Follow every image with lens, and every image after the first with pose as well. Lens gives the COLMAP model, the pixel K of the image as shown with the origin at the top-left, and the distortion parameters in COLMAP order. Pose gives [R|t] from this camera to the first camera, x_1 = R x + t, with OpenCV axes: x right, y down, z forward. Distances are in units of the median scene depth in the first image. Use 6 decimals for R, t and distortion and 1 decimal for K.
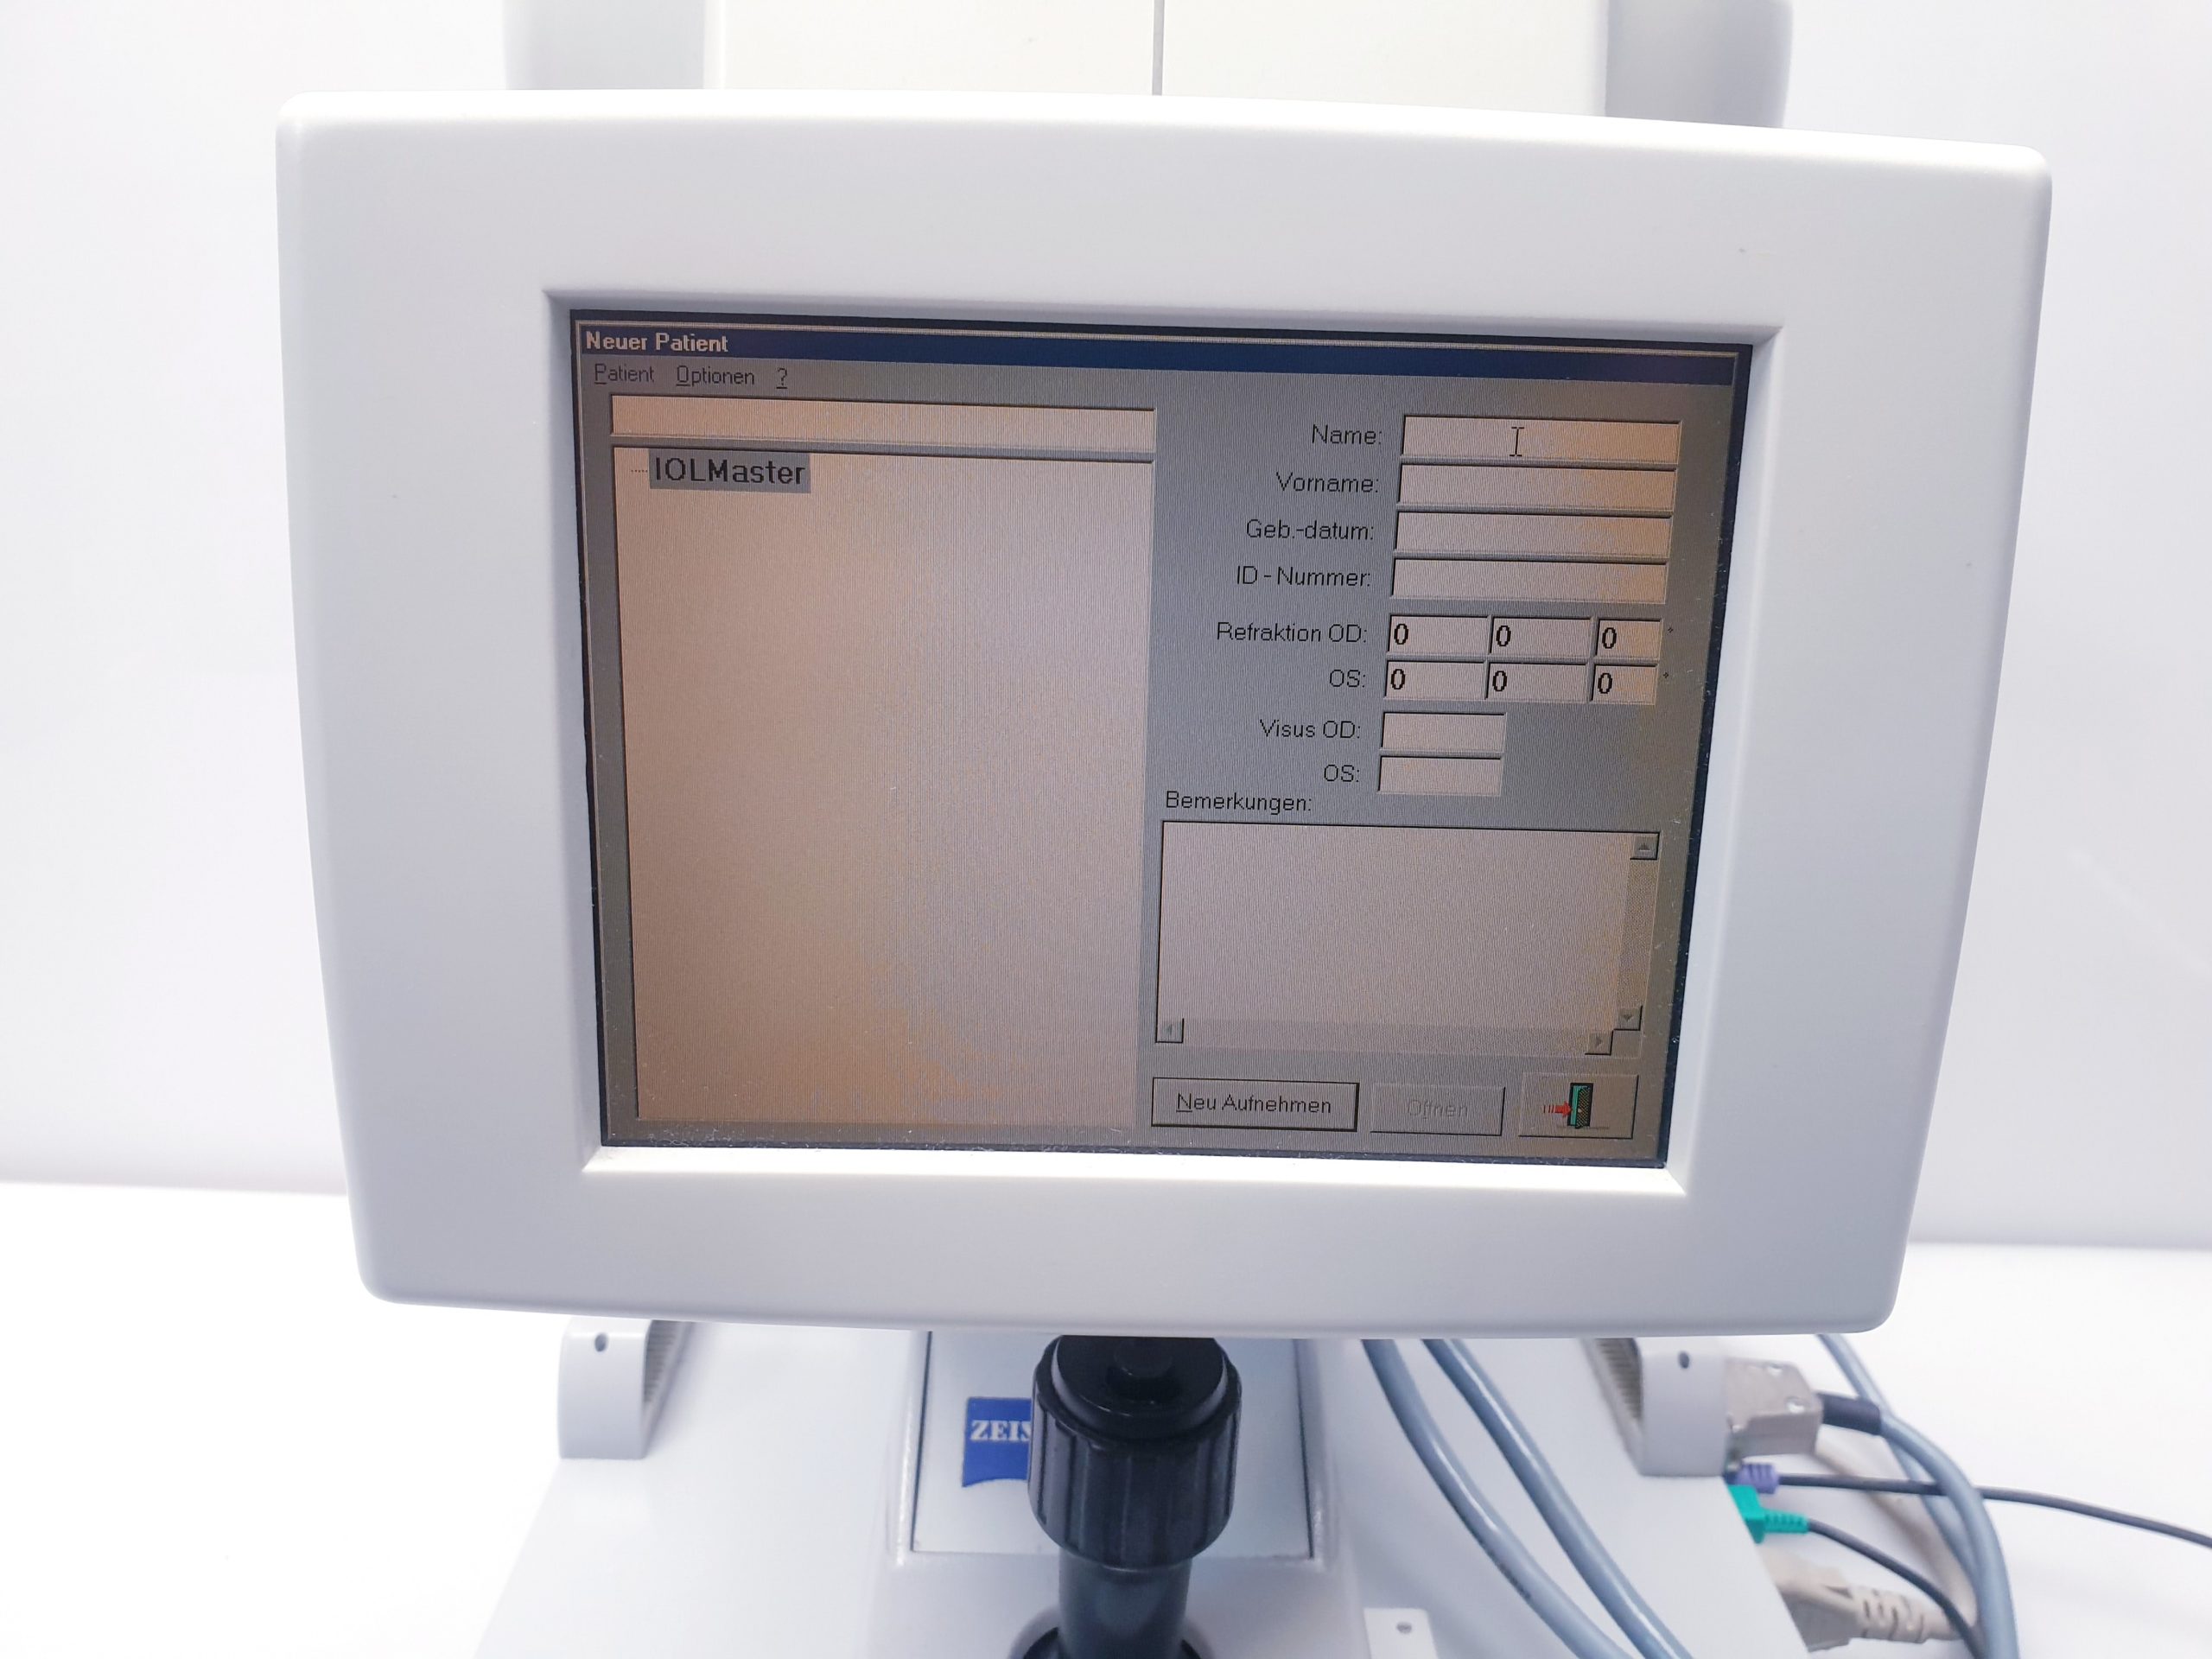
lens RADIAL K [[2259.5, 0, 1150.7], [0, 2259.5, 804.2], [0, 0, 1]] dist [-0.034853, 0.000000]
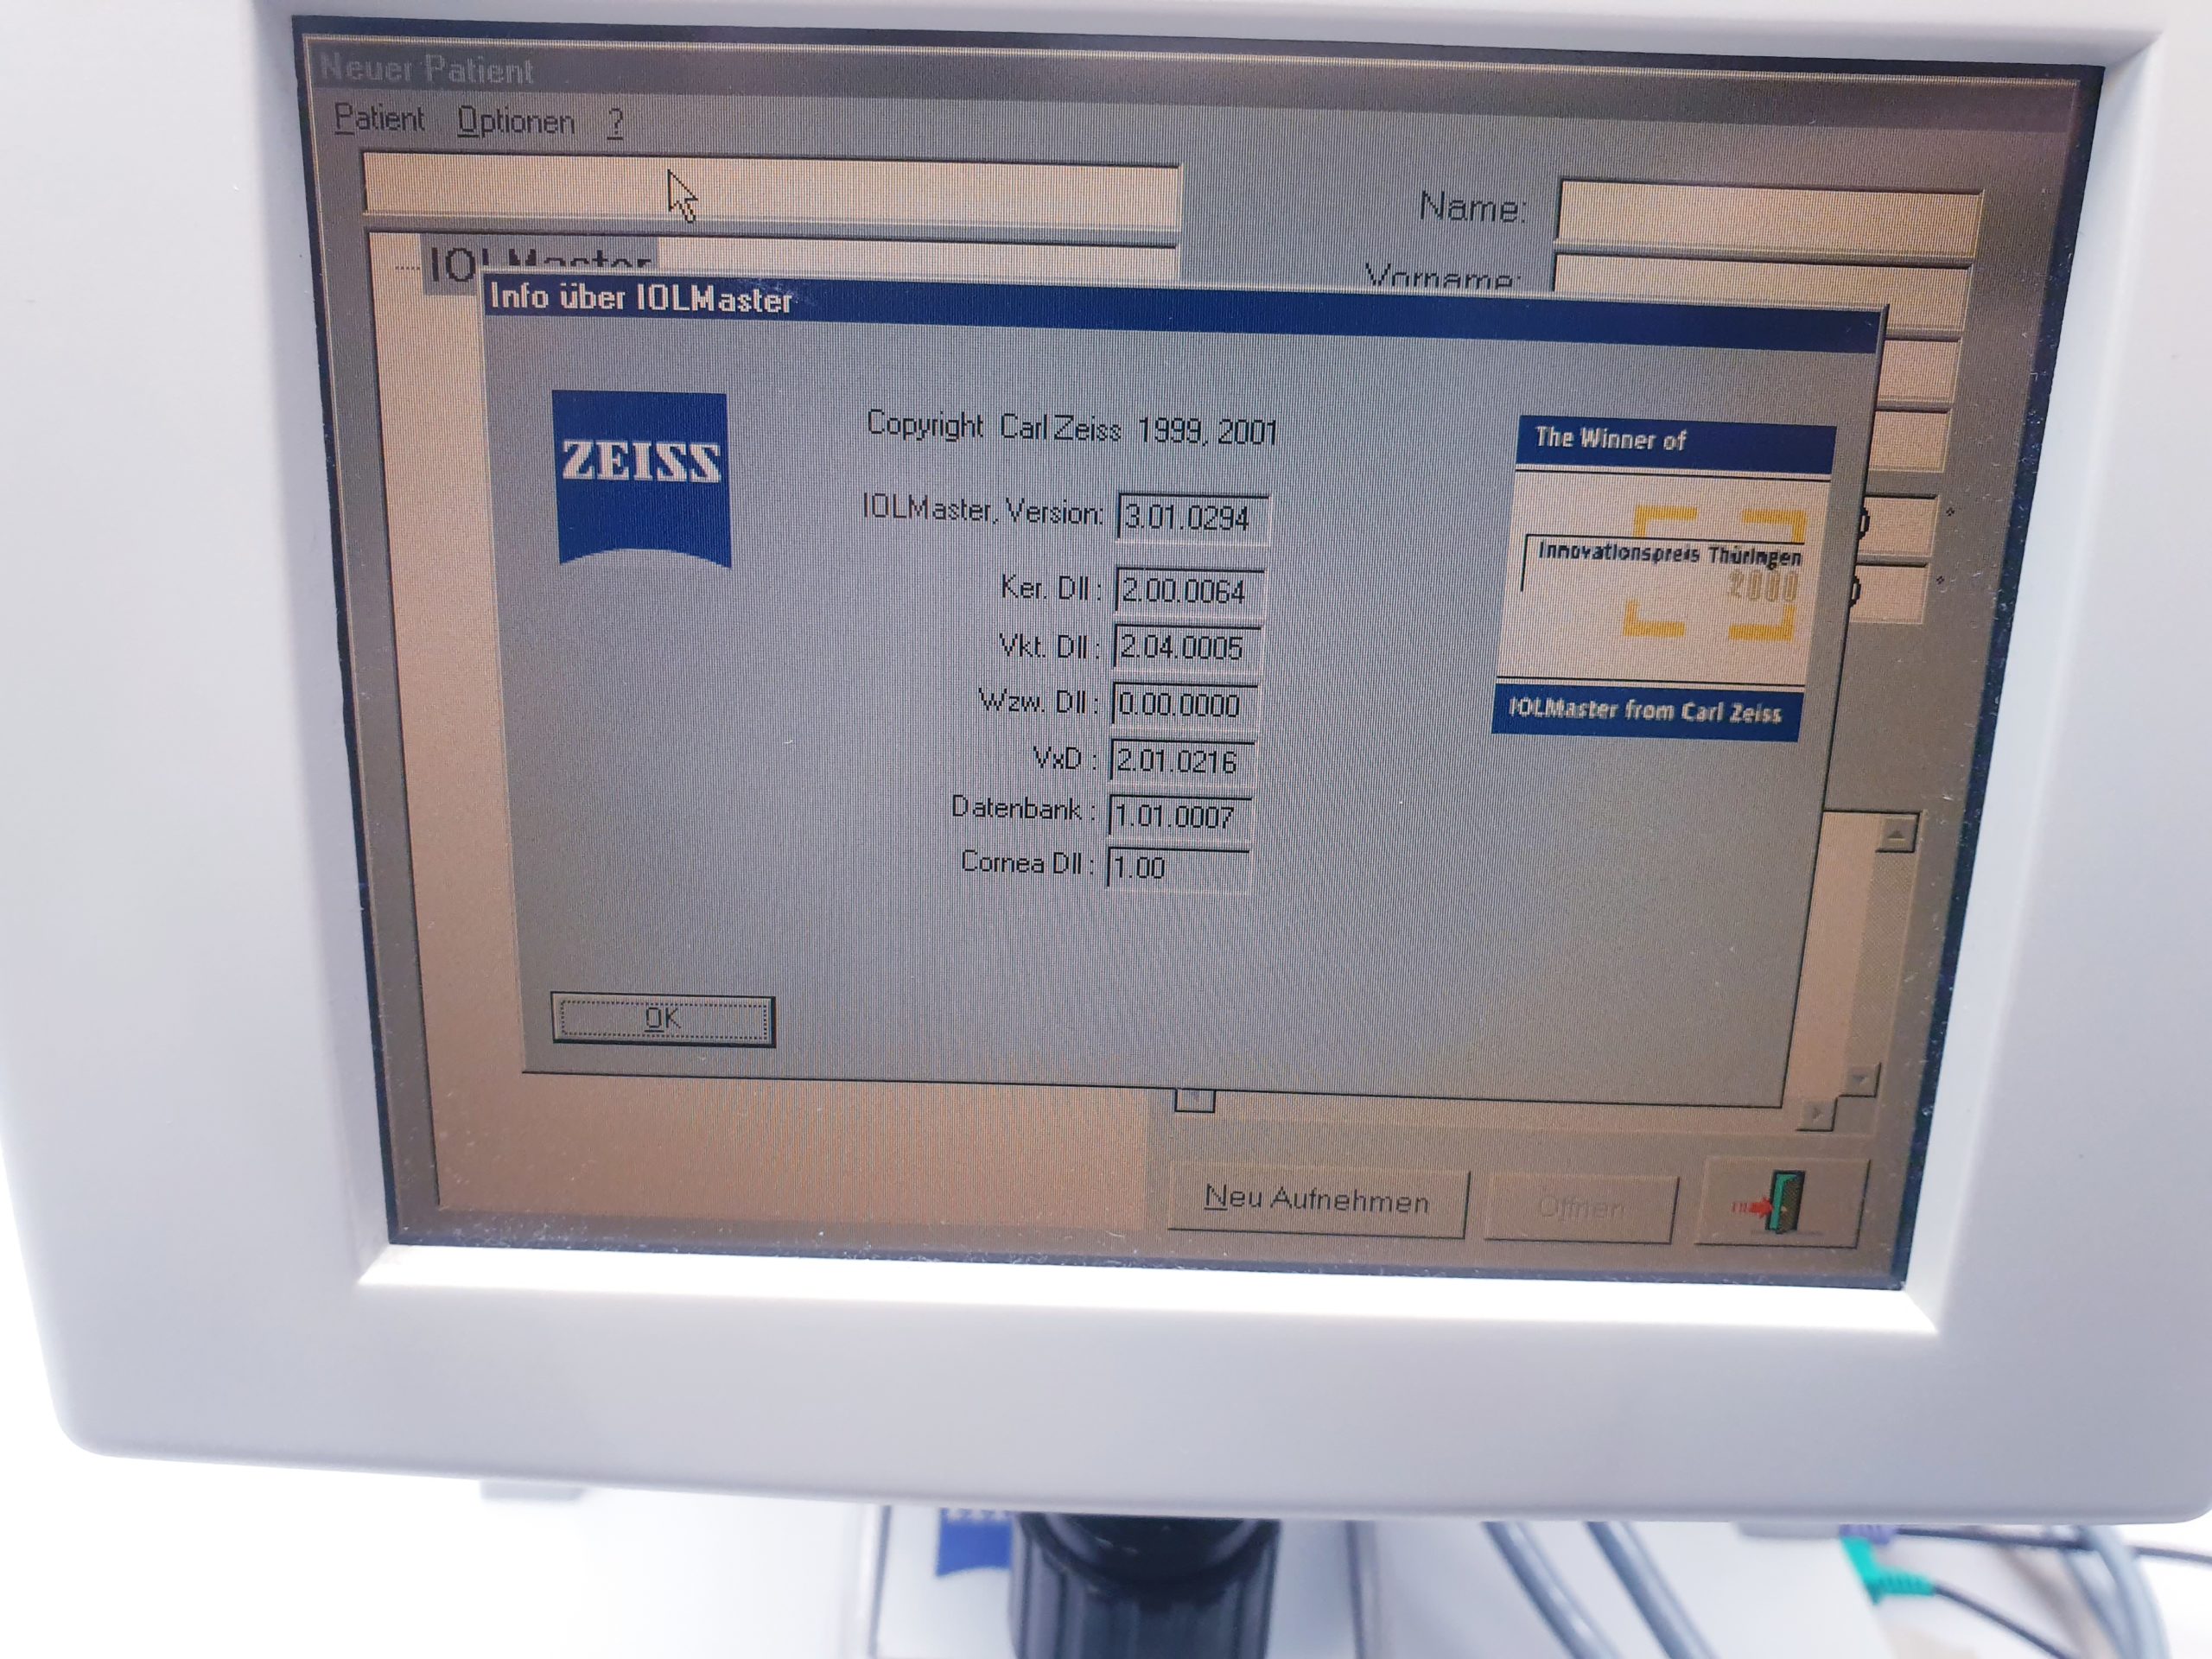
lens RADIAL K [[2259.5, 0, 1112.0], [0, 2259.5, 815.8], [0, 0, 1]] dist [-0.034853, 0.000000]
pose [[0.999677, 0.005841, -0.024752, -0.000413], [-0.004815, 0.999135, 0.041310, -0.013137], [0.024972, -0.041178, 0.998840, 0.314501]]
